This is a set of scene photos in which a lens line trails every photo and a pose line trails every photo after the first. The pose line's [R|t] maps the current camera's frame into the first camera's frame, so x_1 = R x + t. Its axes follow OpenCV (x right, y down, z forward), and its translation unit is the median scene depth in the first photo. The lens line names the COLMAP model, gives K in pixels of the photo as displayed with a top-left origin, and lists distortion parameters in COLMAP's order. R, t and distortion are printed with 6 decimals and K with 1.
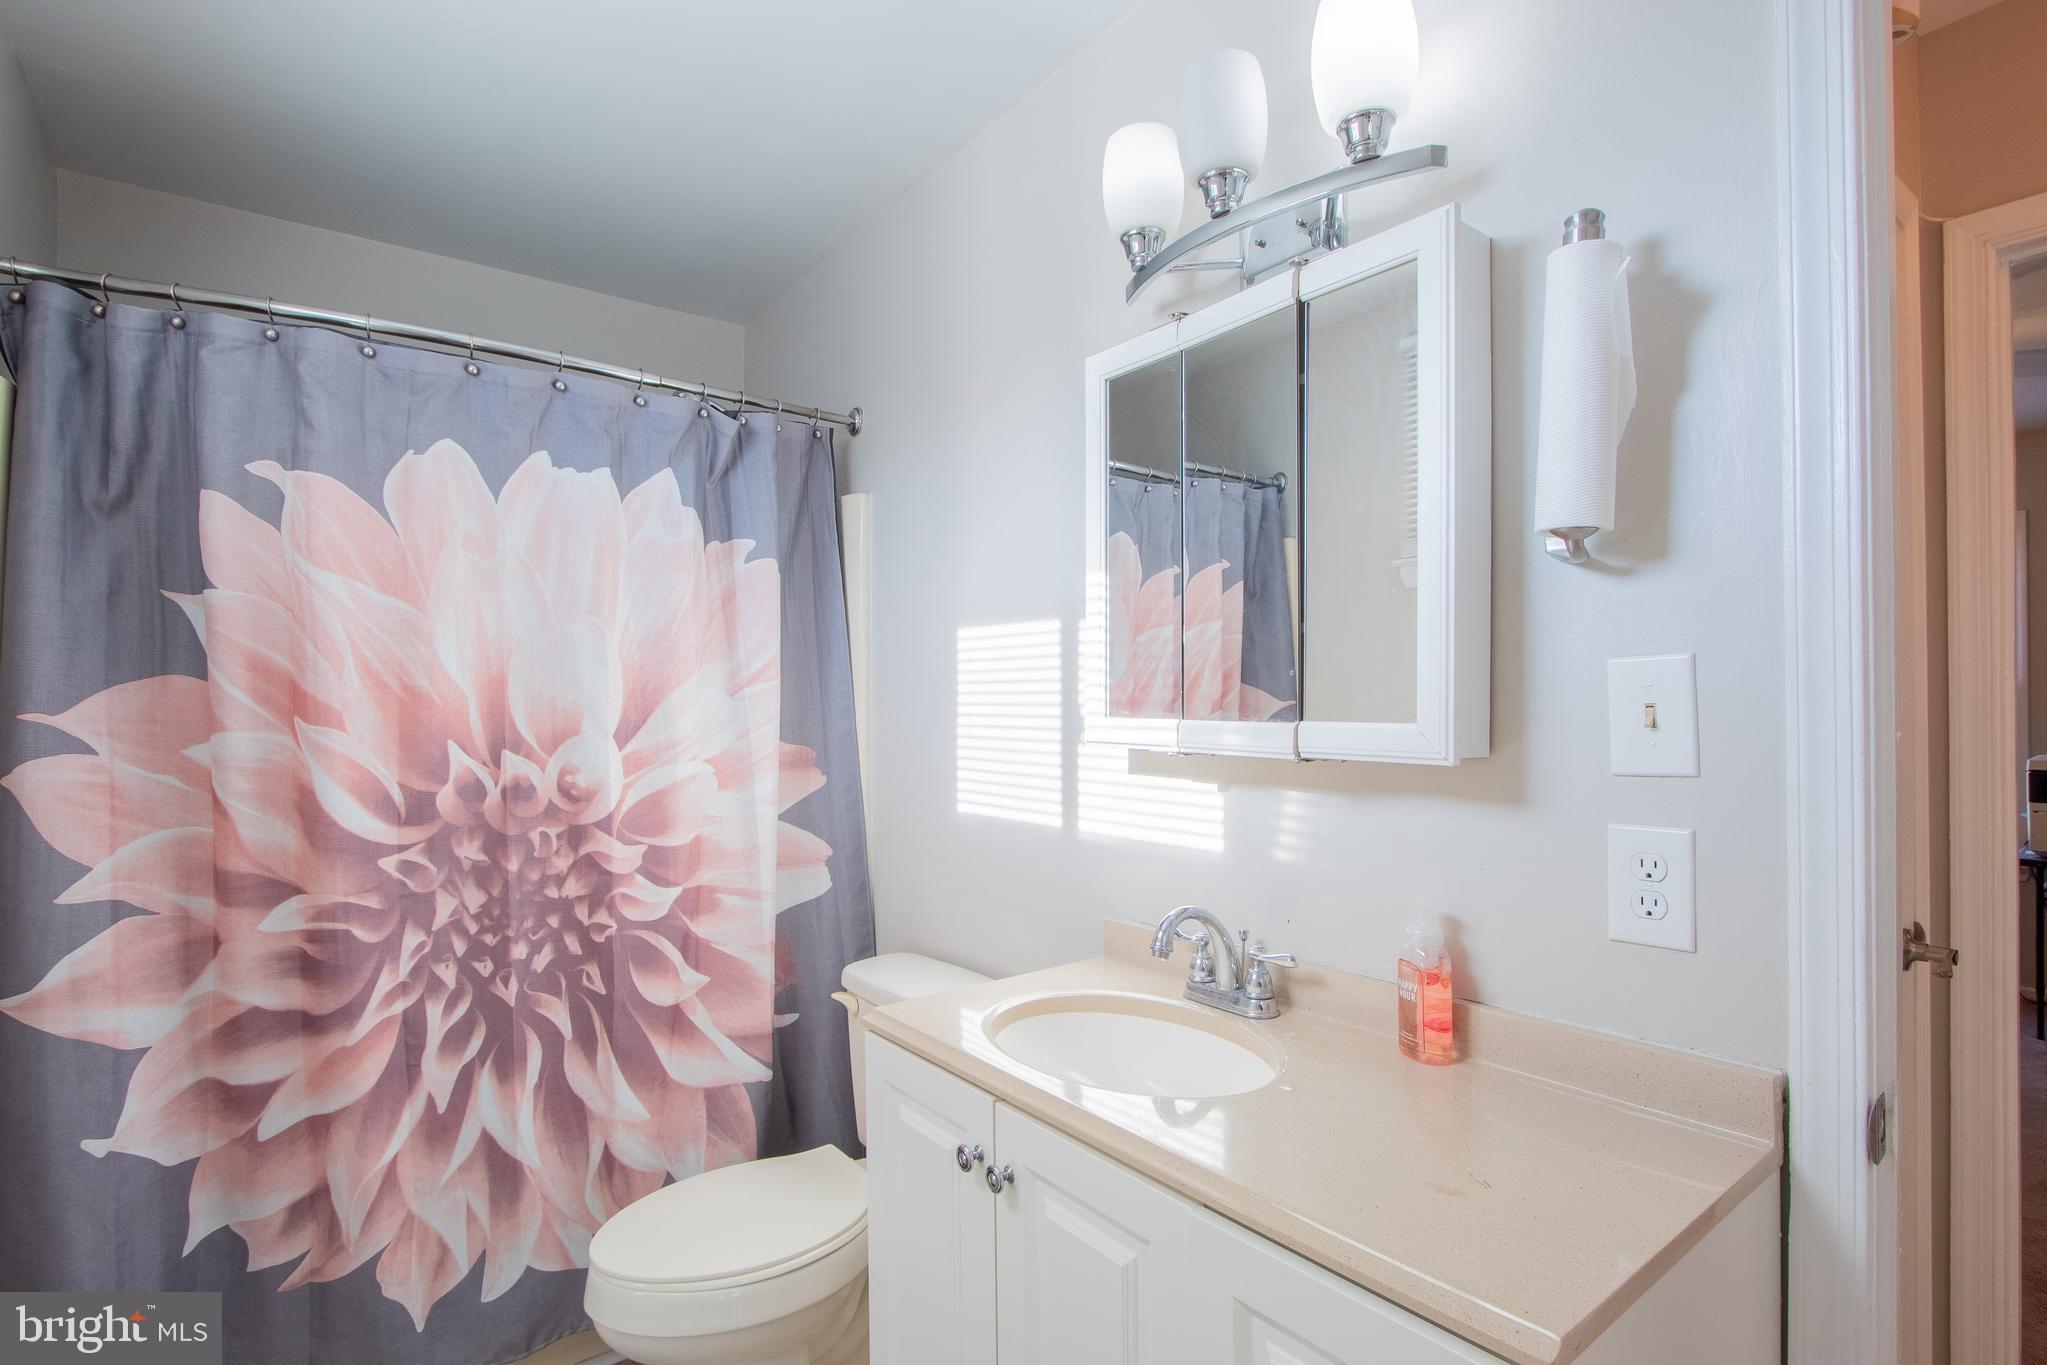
lens RADIAL K [[981.1, 0, 1019.3], [0, 981.1, 701.4], [0, 0, 1]] dist [-0.014038, 0.000965]
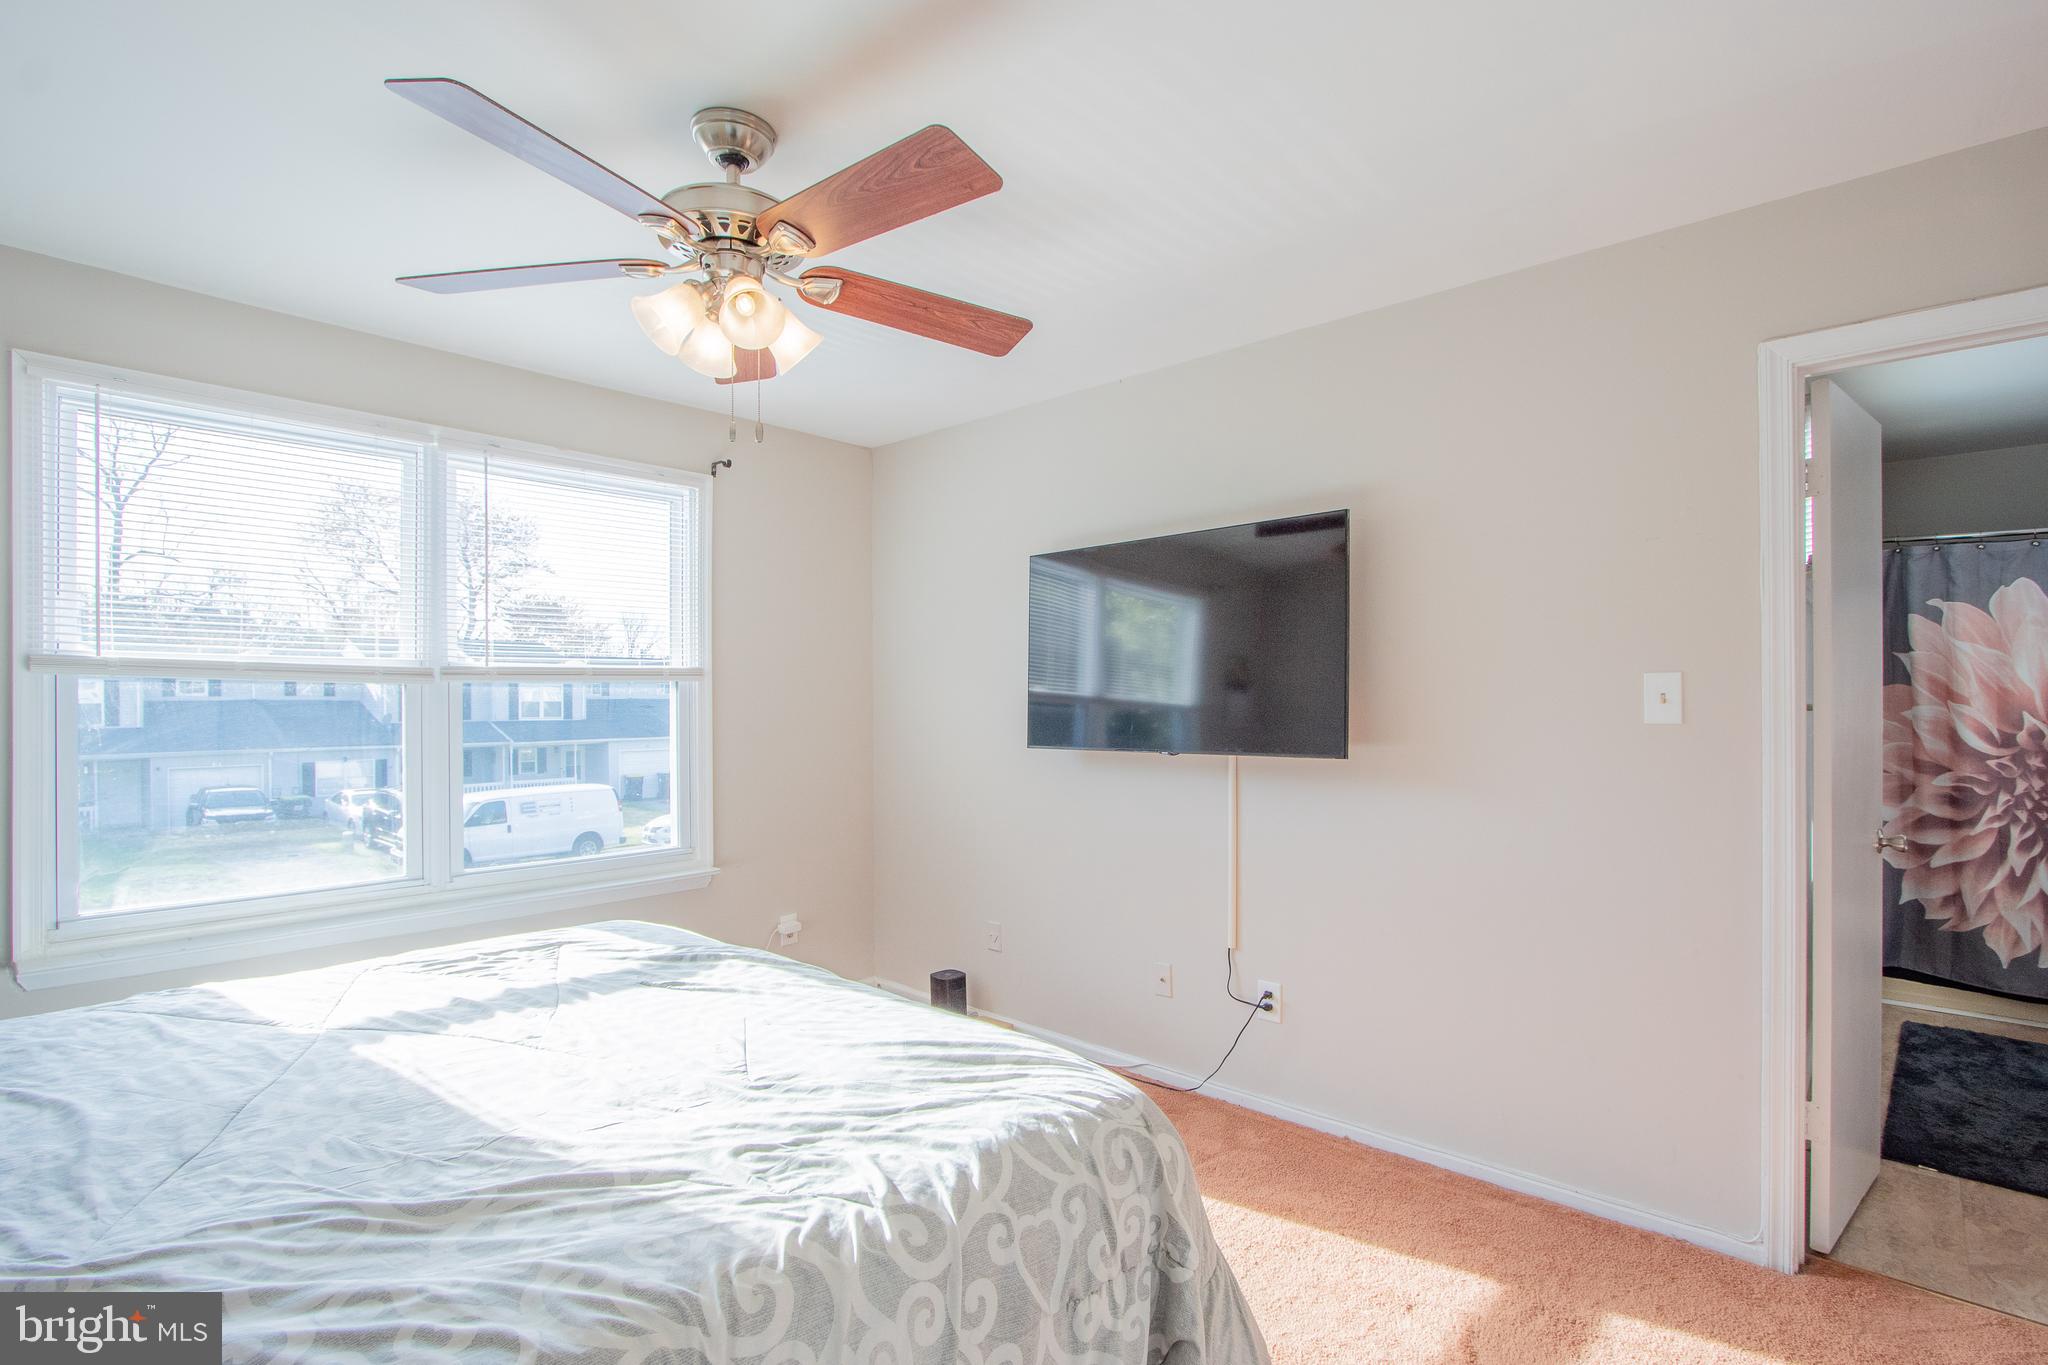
lens RADIAL K [[981.6, 0, 1019.8], [0, 981.6, 701.4], [0, 0, 1]] dist [-0.014038, 0.000965]
pose [[0.172228, 0.008090, -0.985024, 1.273155], [0.007522, 0.999926, 0.009528, -0.022154], [0.985028, -0.009050, 0.172154, -1.742138]]
